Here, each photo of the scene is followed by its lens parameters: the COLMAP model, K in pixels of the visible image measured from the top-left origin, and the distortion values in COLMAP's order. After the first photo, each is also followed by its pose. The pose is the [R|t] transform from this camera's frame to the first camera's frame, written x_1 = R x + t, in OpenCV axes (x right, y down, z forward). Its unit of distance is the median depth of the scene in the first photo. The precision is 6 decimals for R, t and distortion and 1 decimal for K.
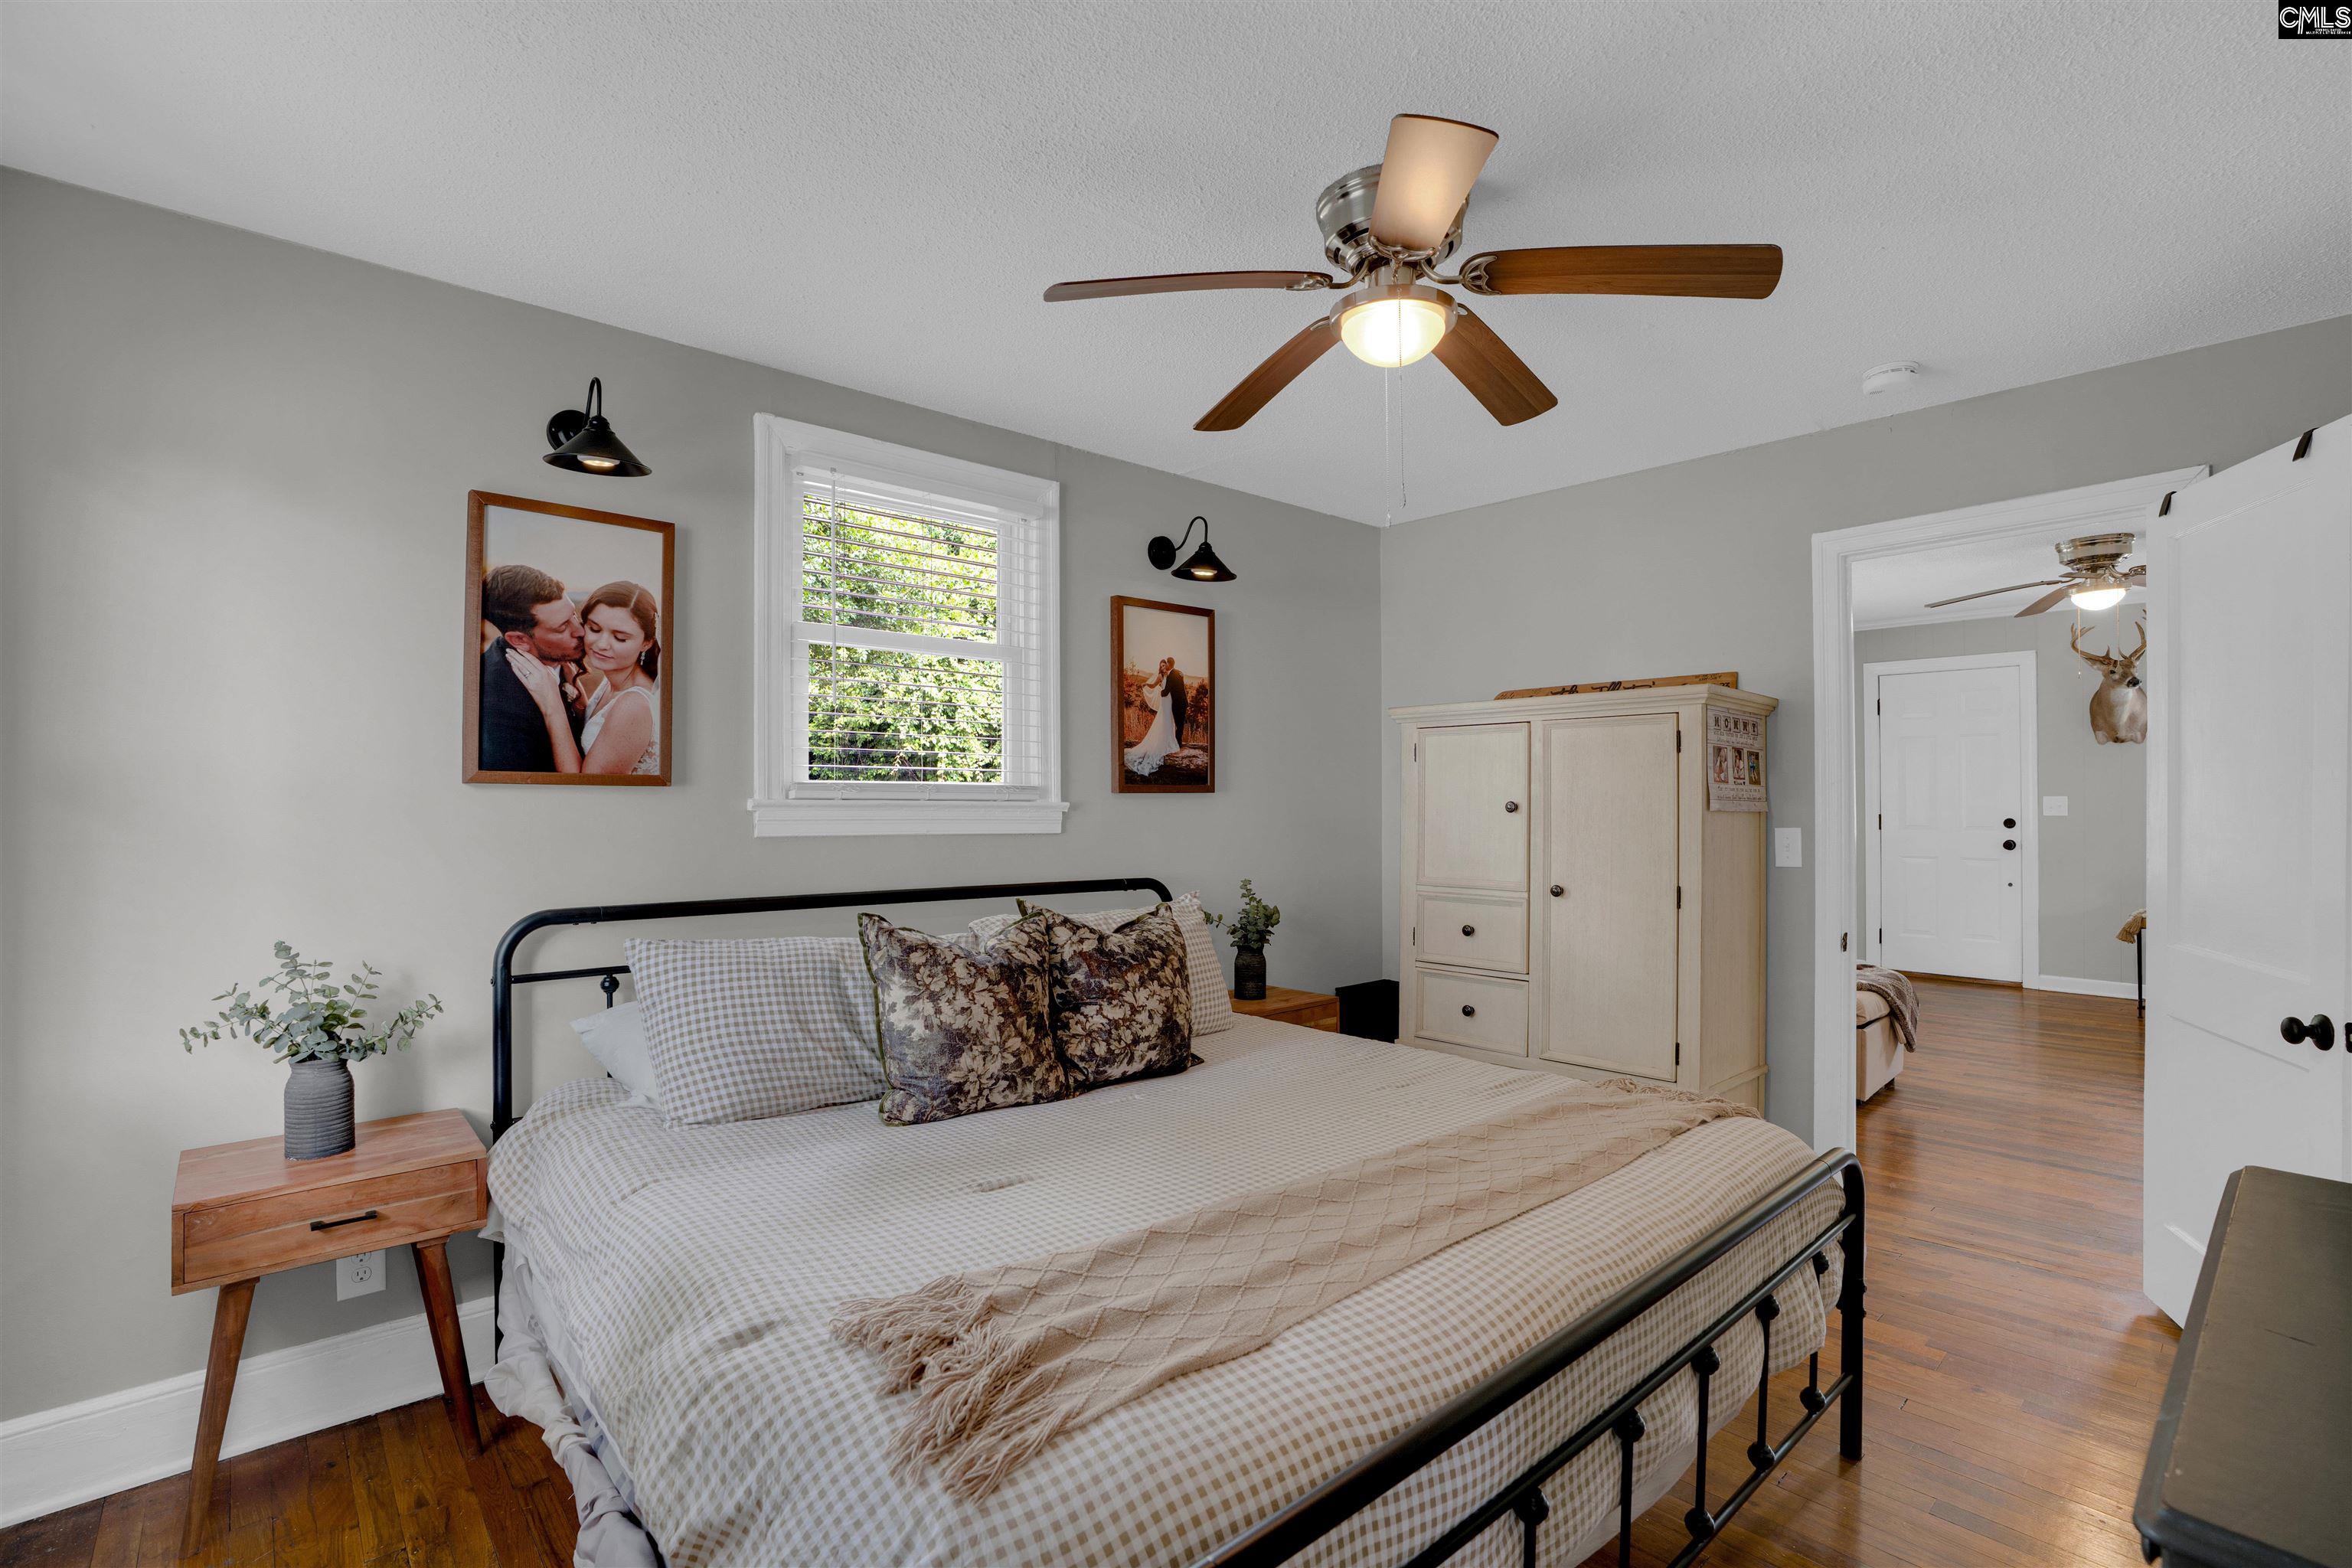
lens RADIAL K [[1087.6, 0, 1170.0], [0, 1087.6, 783.3], [0, 0, 1]] dist [-0.070656, 0.029130]
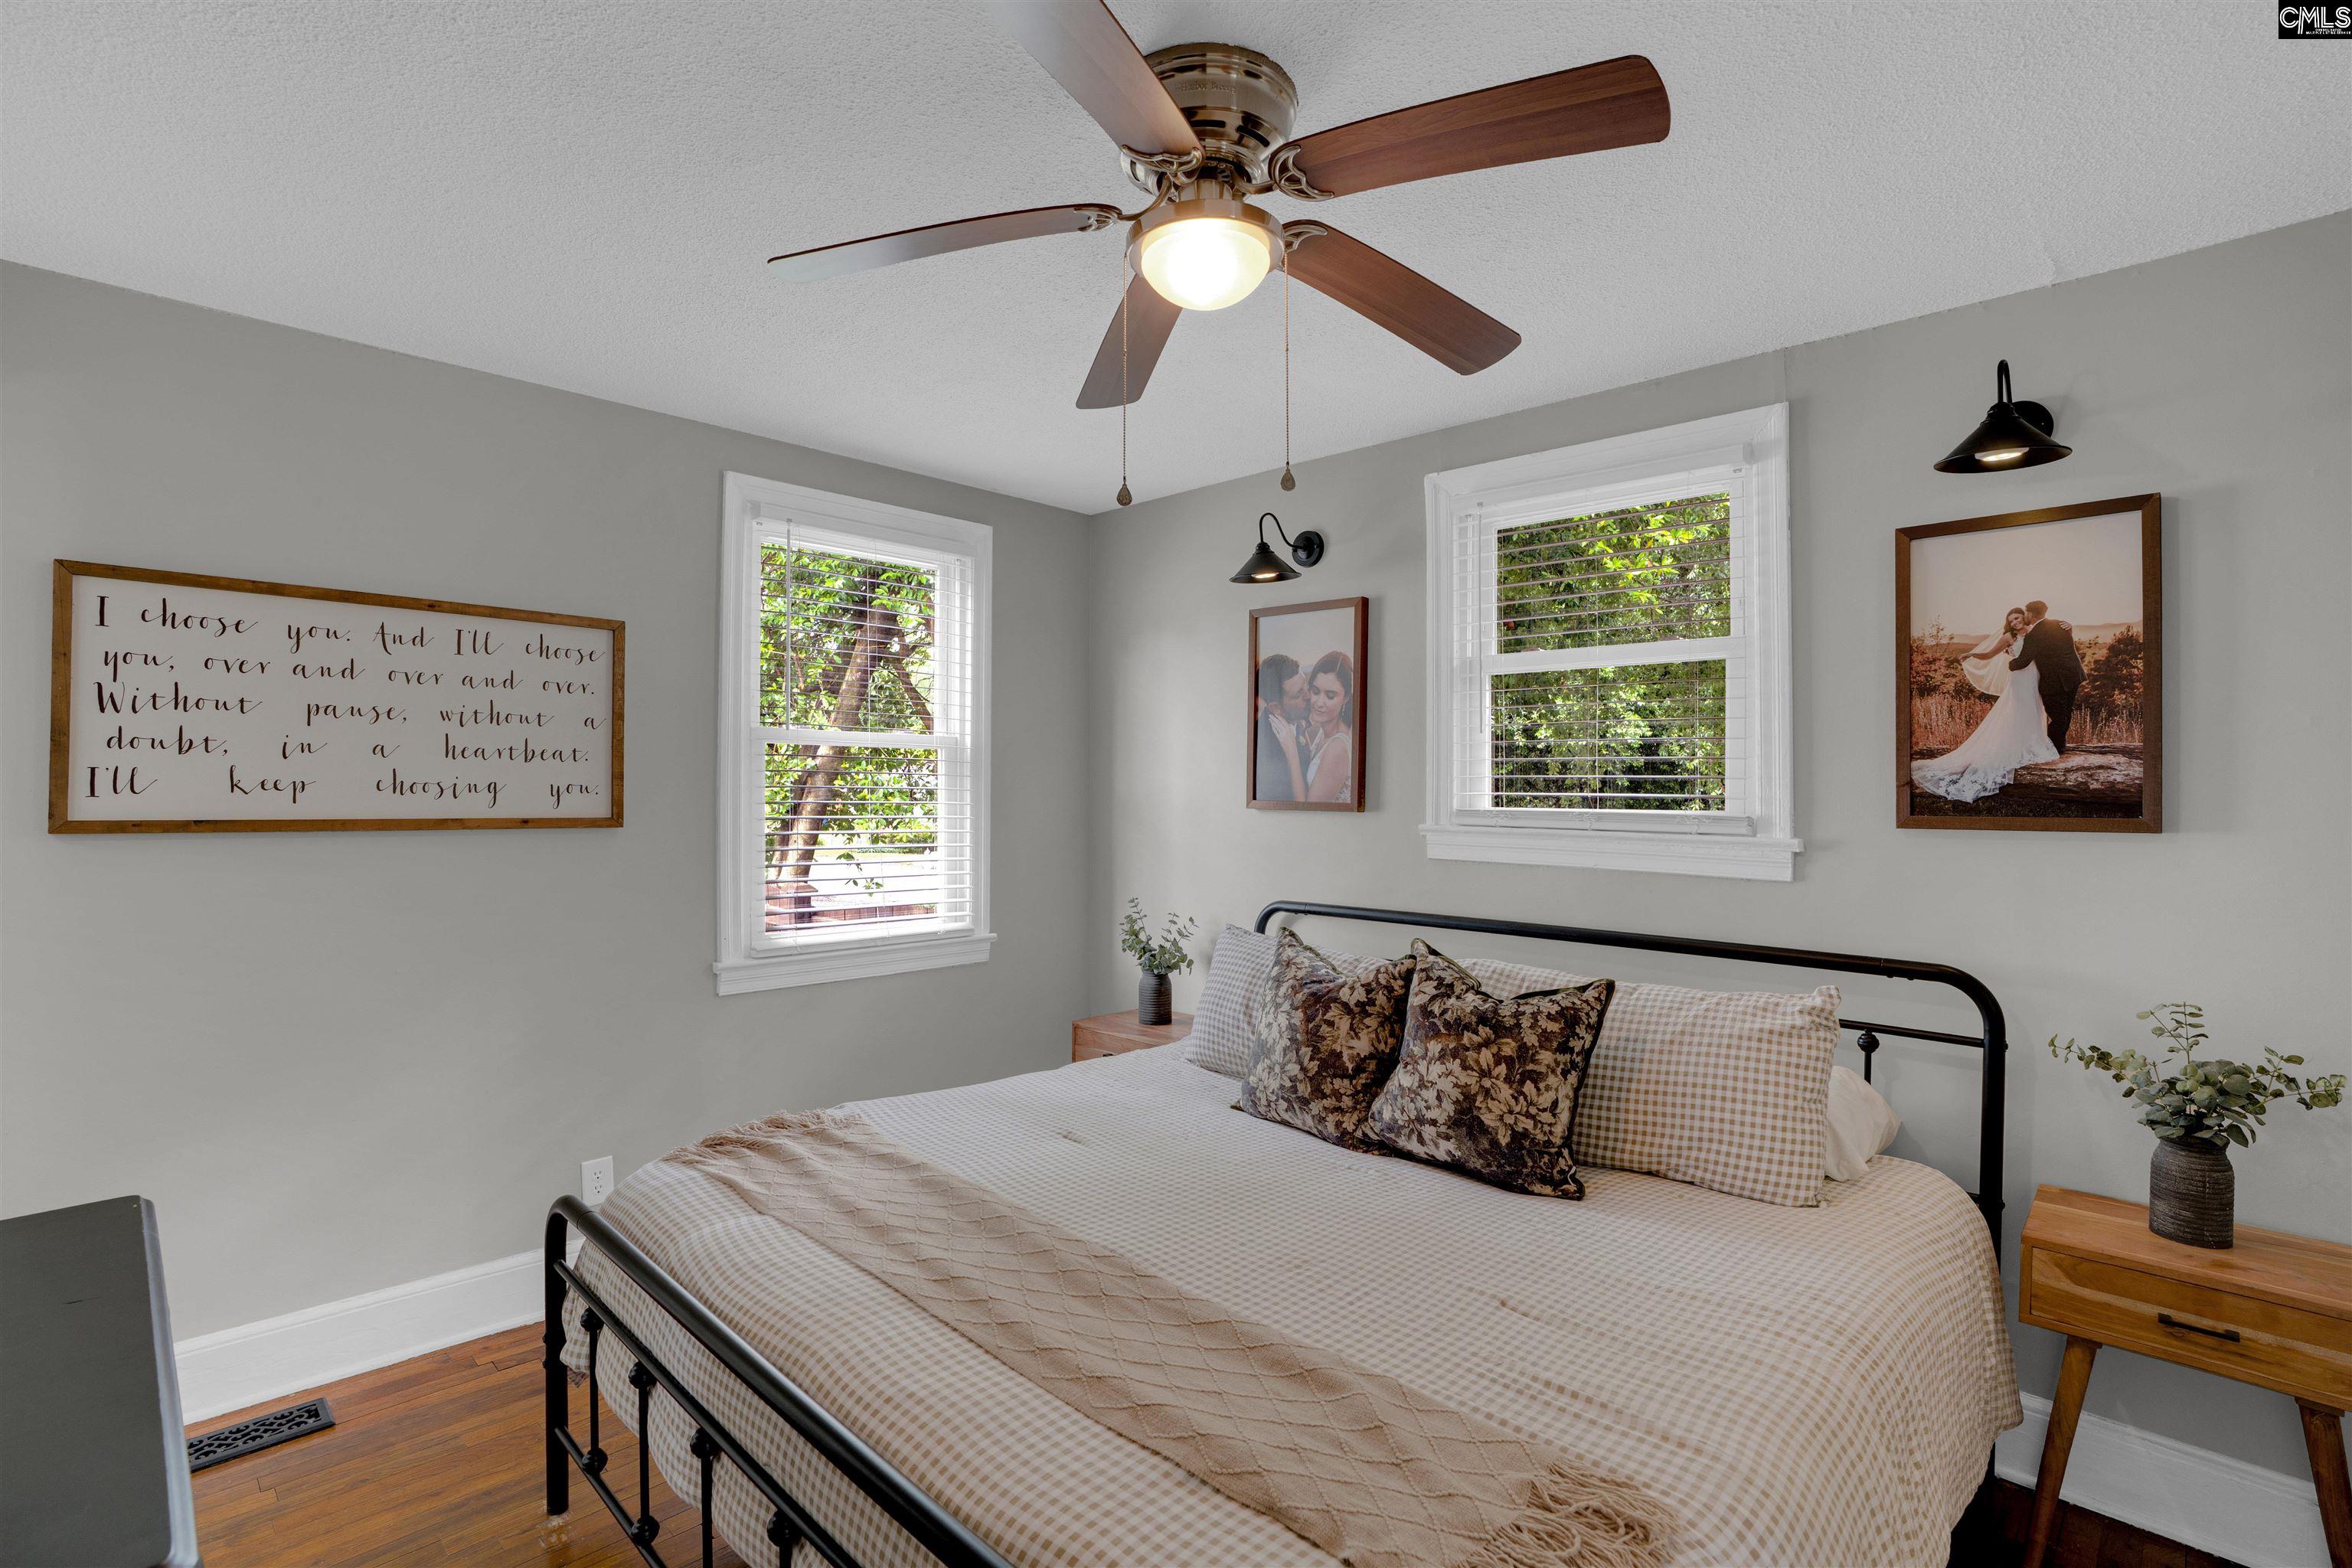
lens RADIAL K [[1087.6, 0, 1170.0], [0, 1087.6, 783.3], [0, 0, 1]] dist [-0.070656, 0.029130]
pose [[0.072151, -0.007139, -0.997368, 0.719604], [0.006544, 0.999956, -0.006684, -0.021957], [0.997372, -0.006044, 0.072194, 0.659615]]
